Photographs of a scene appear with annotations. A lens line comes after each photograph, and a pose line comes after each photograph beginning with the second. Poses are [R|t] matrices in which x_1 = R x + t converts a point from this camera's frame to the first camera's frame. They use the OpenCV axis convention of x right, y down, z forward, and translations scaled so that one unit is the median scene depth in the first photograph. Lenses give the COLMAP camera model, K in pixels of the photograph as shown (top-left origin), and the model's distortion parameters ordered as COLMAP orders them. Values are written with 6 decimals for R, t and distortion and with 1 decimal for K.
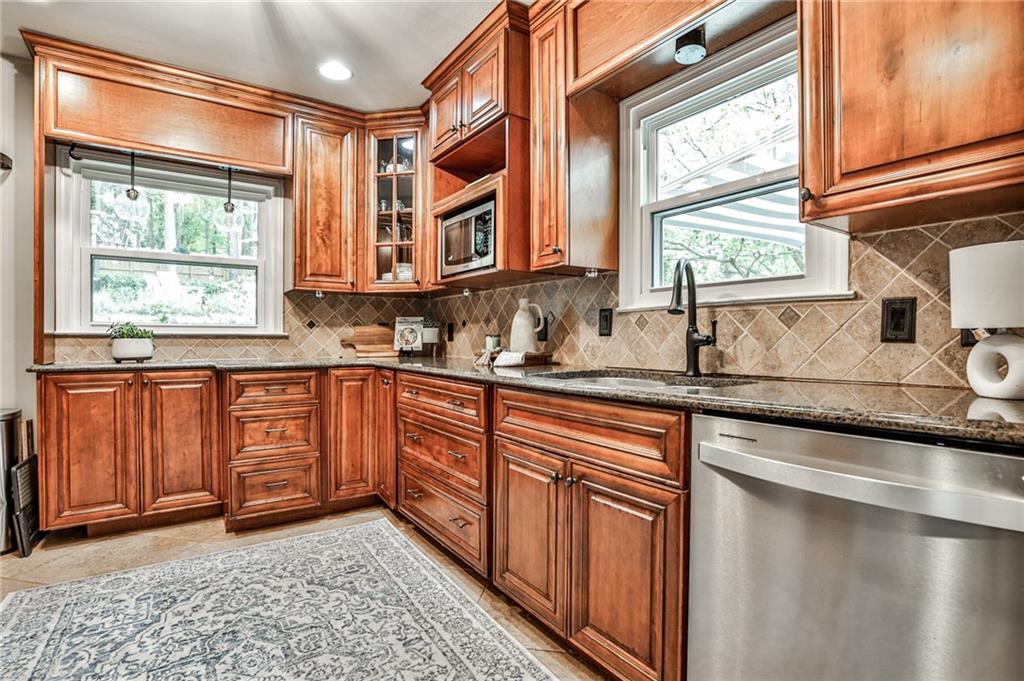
lens RADIAL K [[498.3, 0, 511.5], [0, 498.3, 341.9], [0, 0, 1]] dist [-0.043461, 0.012376]
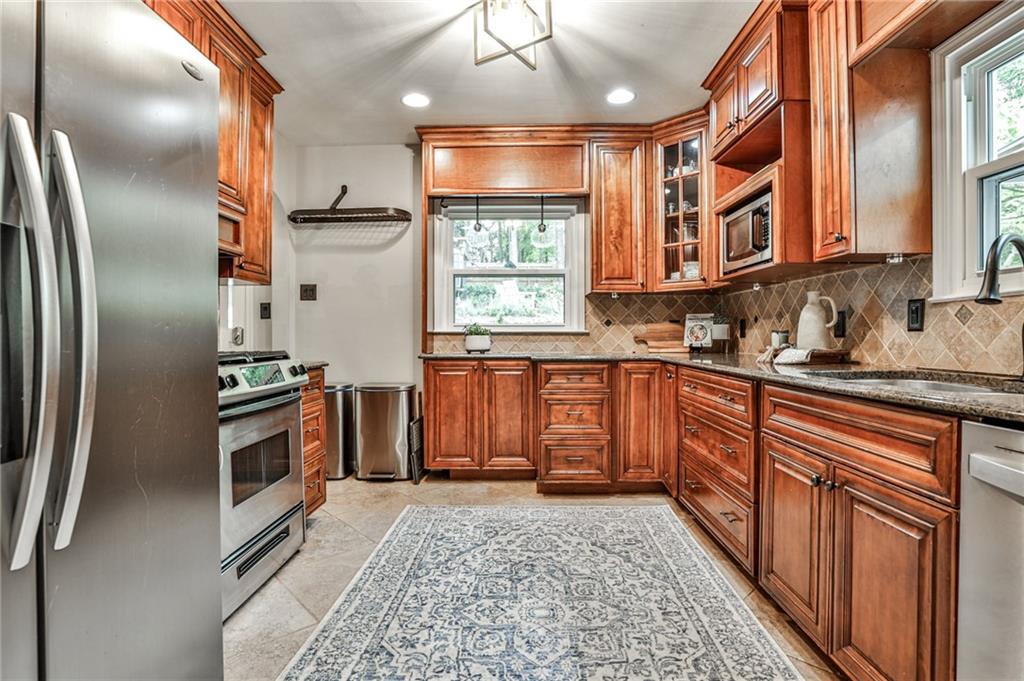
lens RADIAL K [[498.3, 0, 508.9], [0, 498.3, 334.9], [0, 0, 1]] dist [-0.043461, 0.012376]
pose [[0.813898, -0.002071, -0.581004, 0.108599], [-0.002673, 0.999970, -0.007310, 0.002077], [0.581001, 0.007503, 0.813868, -0.077014]]
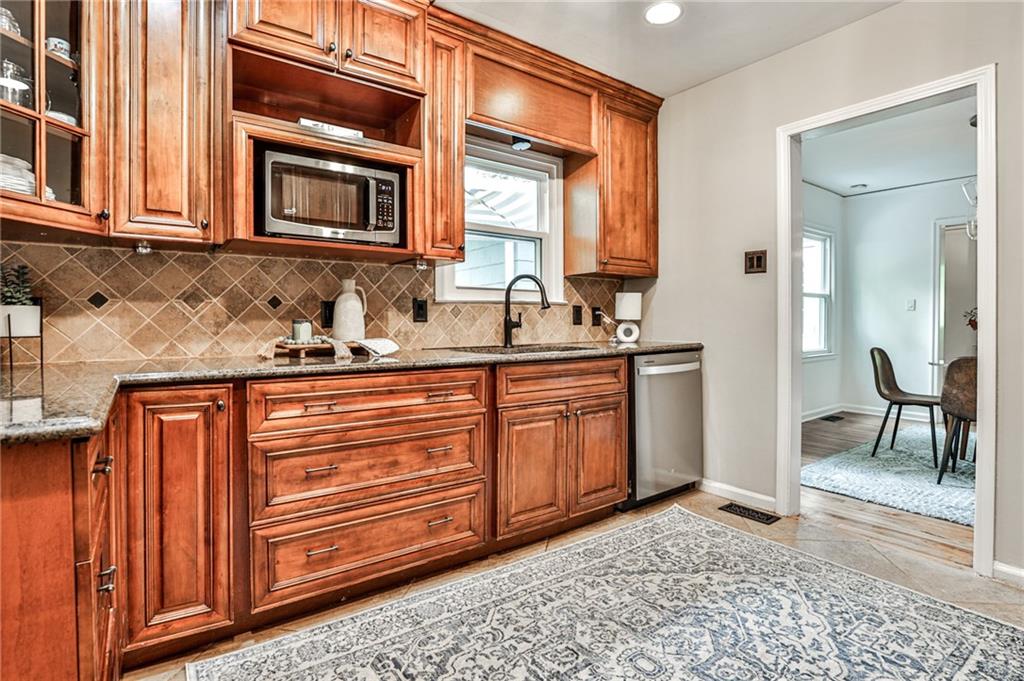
lens RADIAL K [[567.6, 0, 482.1], [0, 567.6, 332.0], [0, 0, 1]] dist [-0.034389, 0.001066]
pose [[-0.048547, -0.017264, 0.998672, -1.148061], [0.010542, 0.999786, 0.017796, -0.010977], [-0.998765, 0.011392, -0.048355, 0.945866]]
